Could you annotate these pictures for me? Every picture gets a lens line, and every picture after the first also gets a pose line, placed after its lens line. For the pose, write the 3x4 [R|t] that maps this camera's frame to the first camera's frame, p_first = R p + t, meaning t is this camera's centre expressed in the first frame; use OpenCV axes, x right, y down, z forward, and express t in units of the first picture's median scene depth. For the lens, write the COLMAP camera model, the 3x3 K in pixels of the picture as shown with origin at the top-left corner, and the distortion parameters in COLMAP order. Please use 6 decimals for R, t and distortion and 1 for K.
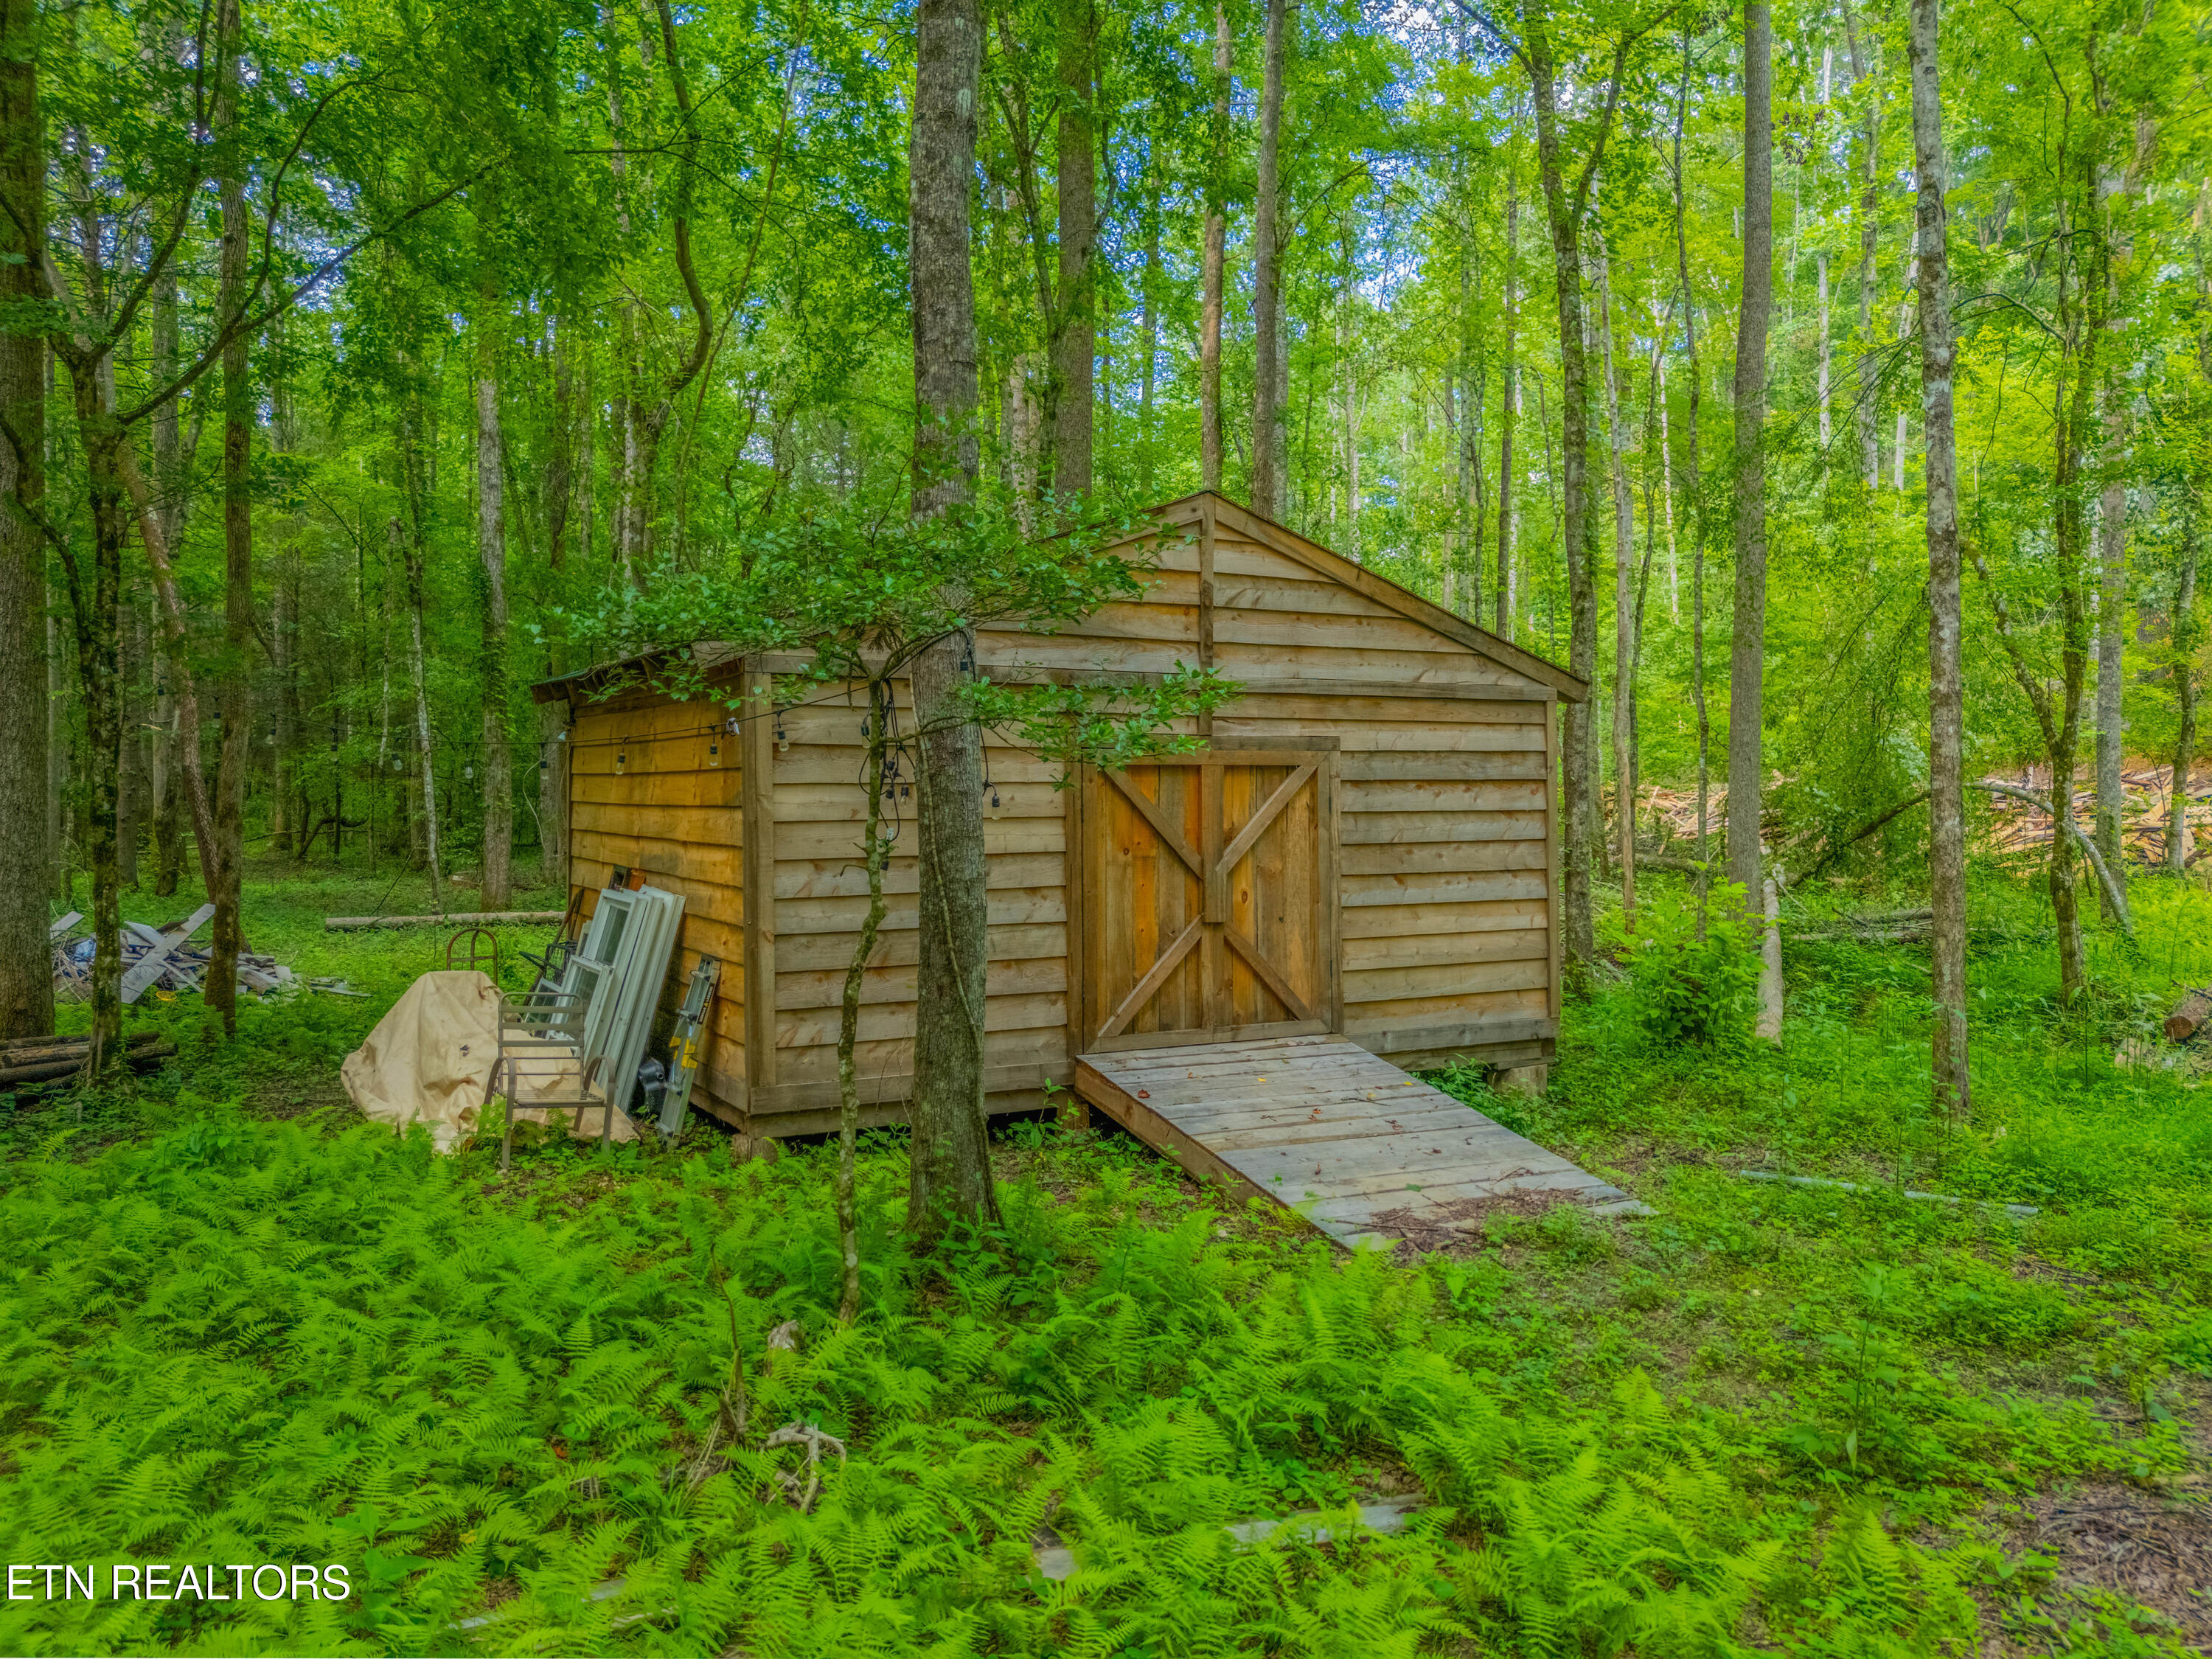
lens RADIAL K [[1634.8, 0, 1121.5], [0, 1634.8, 835.3], [0, 0, 1]] dist [0.041920, -0.040246]
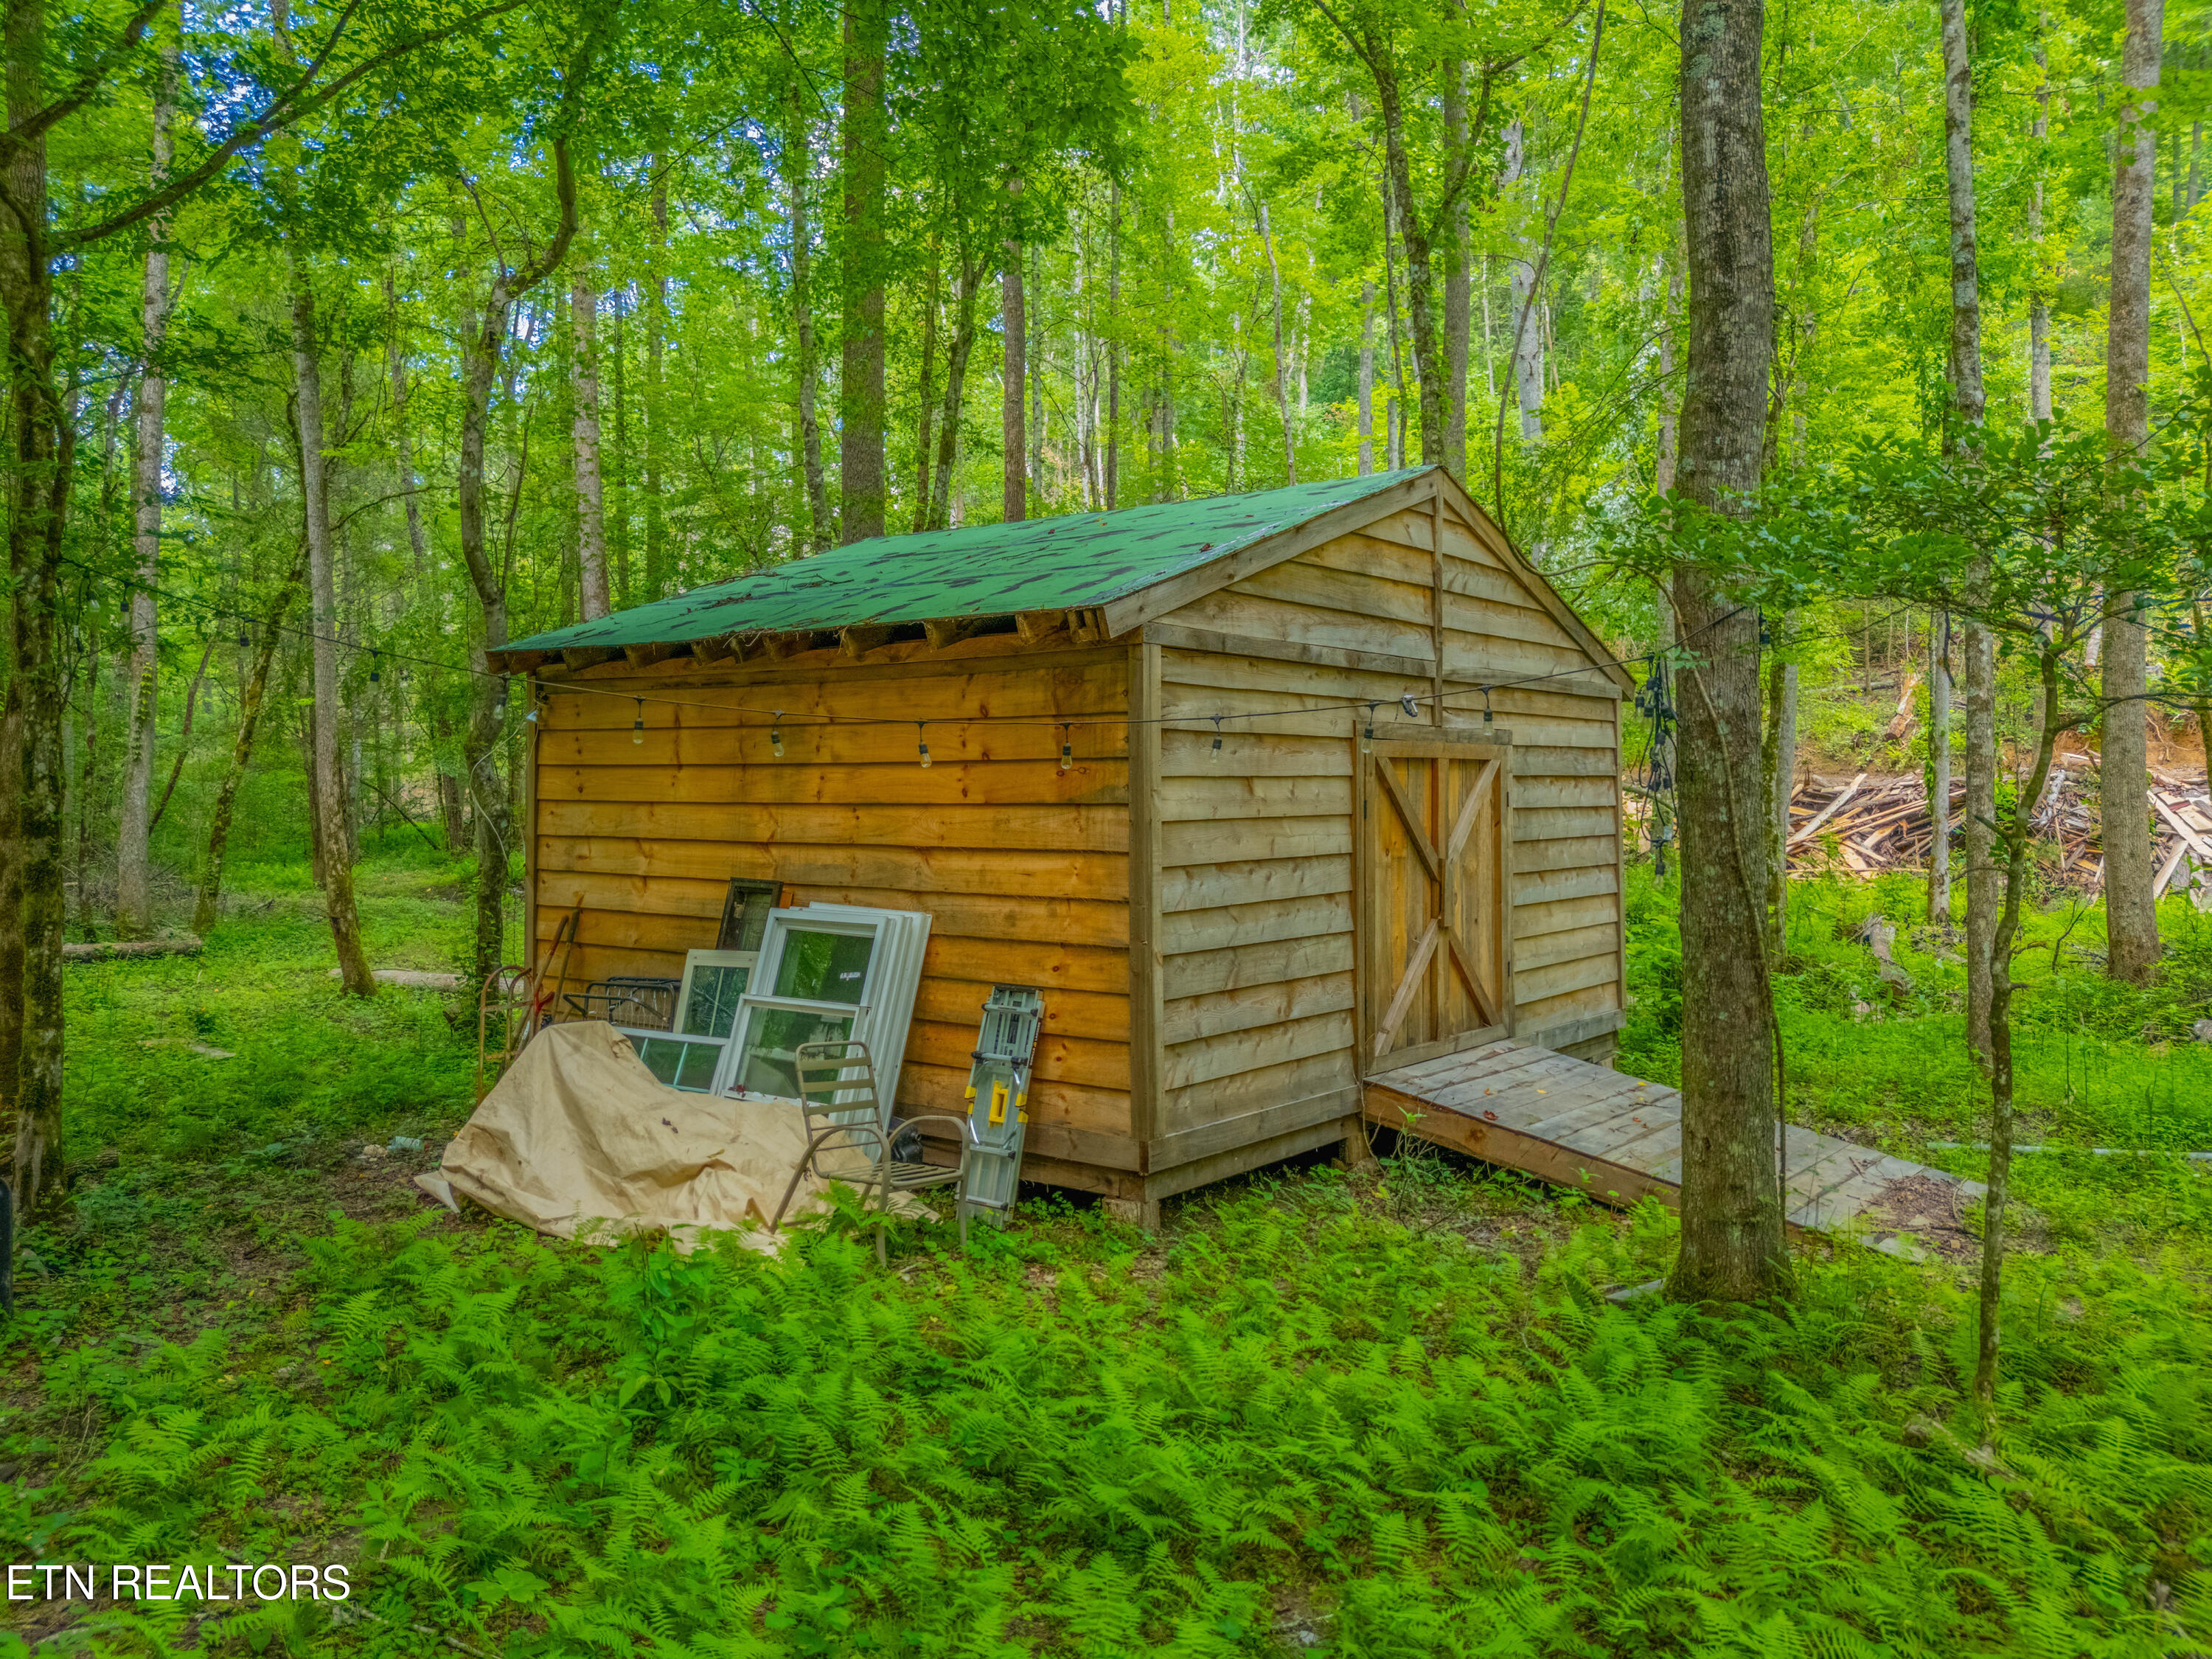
lens RADIAL K [[1634.8, 0, 1103.8], [0, 1634.8, 815.4], [0, 0, 1]] dist [0.041920, -0.040246]
pose [[0.917268, -0.005962, 0.398225, -0.497163], [0.010493, 0.999903, -0.009201, -0.003701], [-0.398131, 0.012618, 0.917242, 0.216146]]
